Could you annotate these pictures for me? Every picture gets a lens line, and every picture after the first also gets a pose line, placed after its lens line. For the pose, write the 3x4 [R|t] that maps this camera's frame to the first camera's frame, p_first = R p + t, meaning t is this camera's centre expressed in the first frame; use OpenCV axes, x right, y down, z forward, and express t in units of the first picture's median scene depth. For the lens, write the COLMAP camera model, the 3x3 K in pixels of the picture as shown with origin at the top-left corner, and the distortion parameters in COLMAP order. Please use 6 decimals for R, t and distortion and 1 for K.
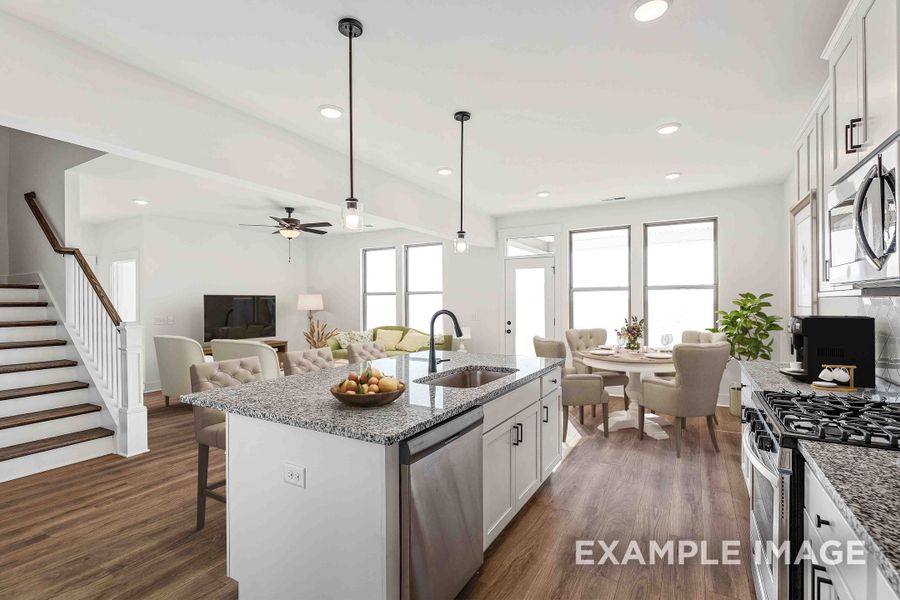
lens RADIAL K [[423.2, 0, 450.0], [0, 423.2, 300.0], [0, 0, 1]] dist [-0.002418, 0.000571]
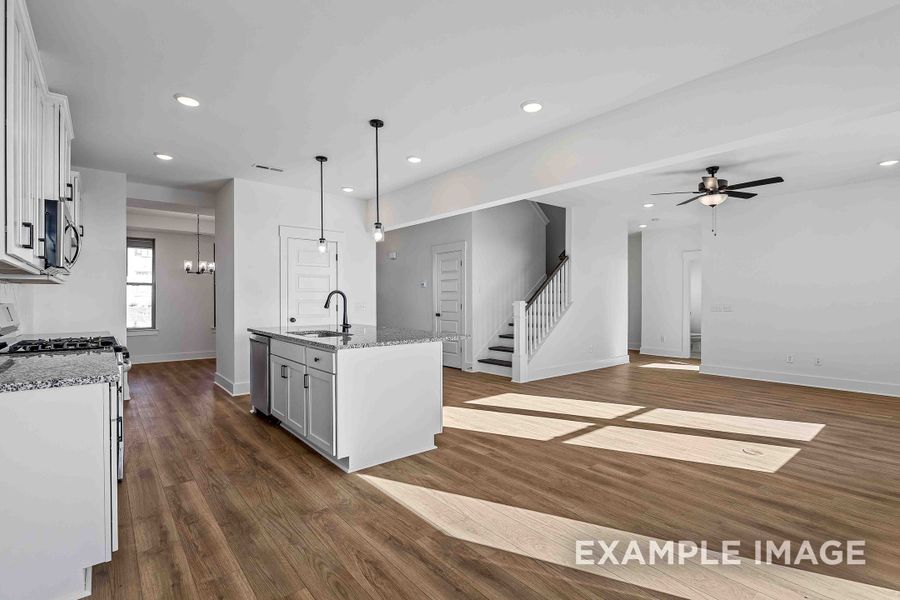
lens RADIAL K [[423.2, 0, 450.0], [0, 423.2, 300.0], [0, 0, 1]] dist [-0.002418, 0.000571]
pose [[-0.348490, 0.007249, -0.937284, 0.908478], [0.008411, 0.999954, 0.004606, 0.039391], [0.937275, -0.006278, -0.348535, 1.383755]]
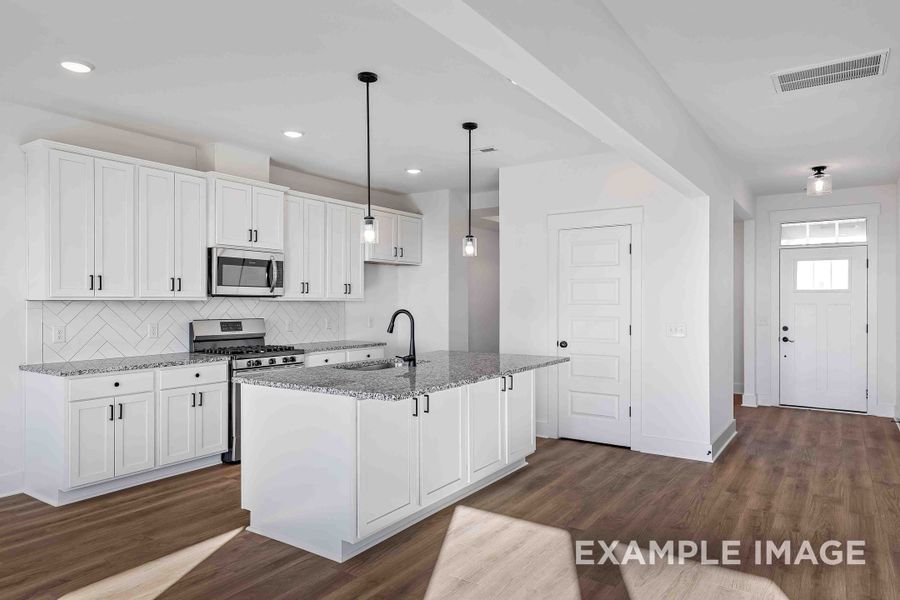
lens RADIAL K [[576.1, 0, 452.7], [0, 576.1, 308.6], [0, 0, 1]] dist [0.003535, 0.000991]
pose [[-0.997732, 0.006815, 0.066970, -0.182053], [0.007225, 0.999957, 0.005882, 0.009987], [-0.066927, 0.006352, -0.997738, 1.828937]]
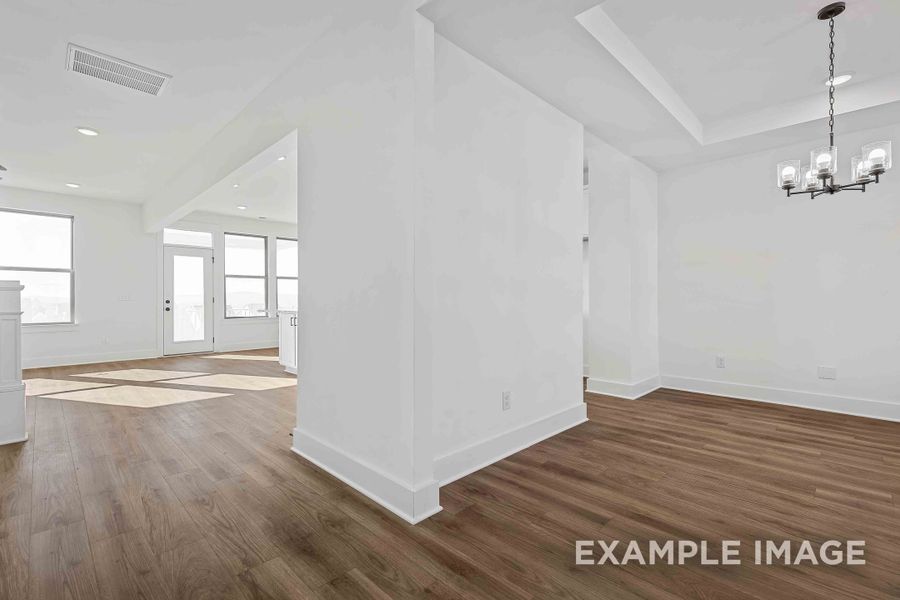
lens RADIAL K [[406.9, 0, 450.0], [0, 406.9, 300.0], [0, 0, 1]] dist [0.000540, 0.000078]
pose [[0.259518, 0.007563, 0.965709, -1.369099], [-0.003460, 0.999970, -0.006901, 0.102199], [-0.965732, -0.001550, 0.259536, -0.040023]]
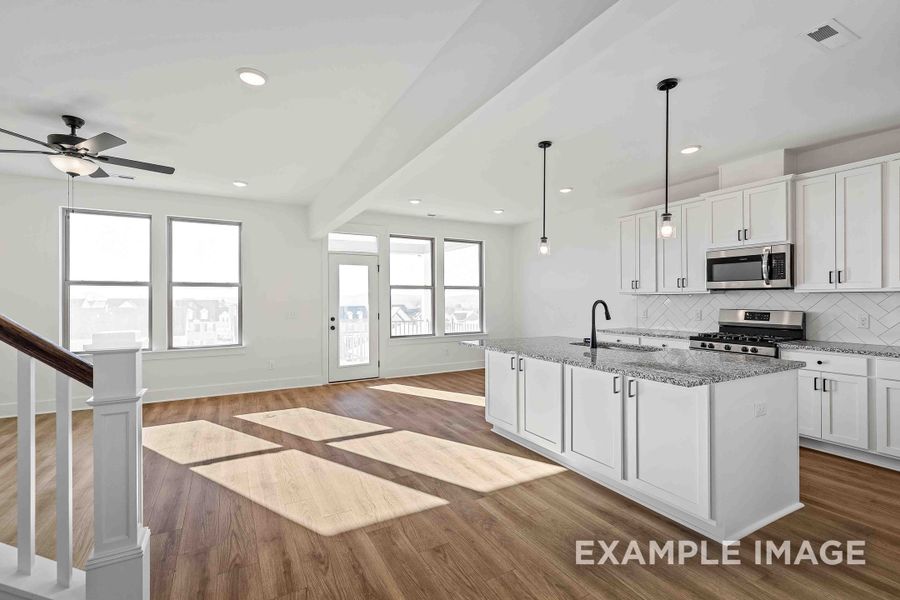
lens RADIAL K [[402.5, 0, 447.5], [0, 402.5, 297.8], [0, 0, 1]] dist [0.013549, 0.000178]
pose [[0.520162, 0.009226, 0.854018, -0.975423], [-0.005223, 0.999957, -0.007622, 0.020568], [-0.854052, -0.000496, 0.520188, 0.551570]]
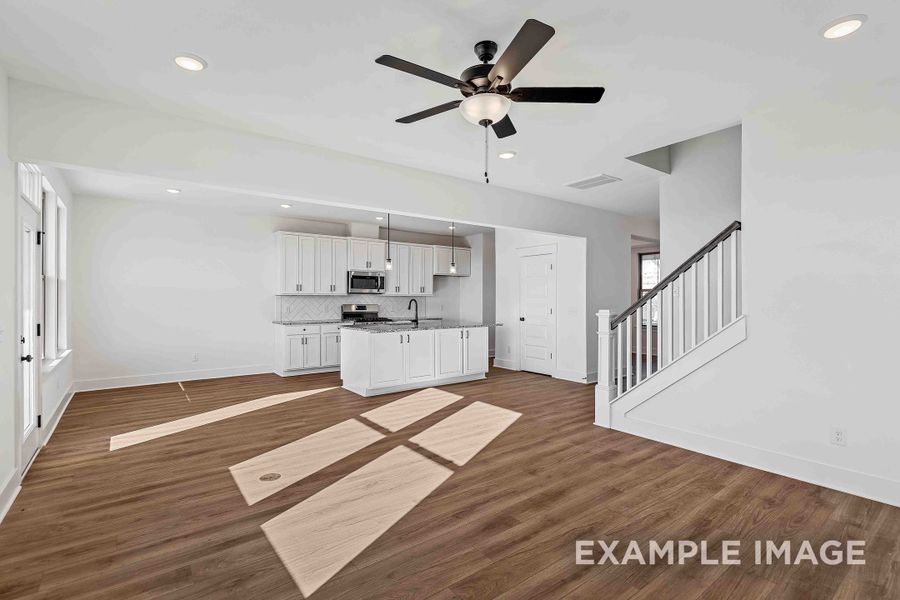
lens RADIAL K [[423.2, 0, 450.0], [0, 423.2, 300.0], [0, 0, 1]] dist [-0.002418, 0.000571]
pose [[-0.922904, 0.005730, 0.384987, -0.845057], [0.003725, 0.999975, -0.005954, 0.033228], [-0.385012, -0.004060, -0.922903, 2.324907]]
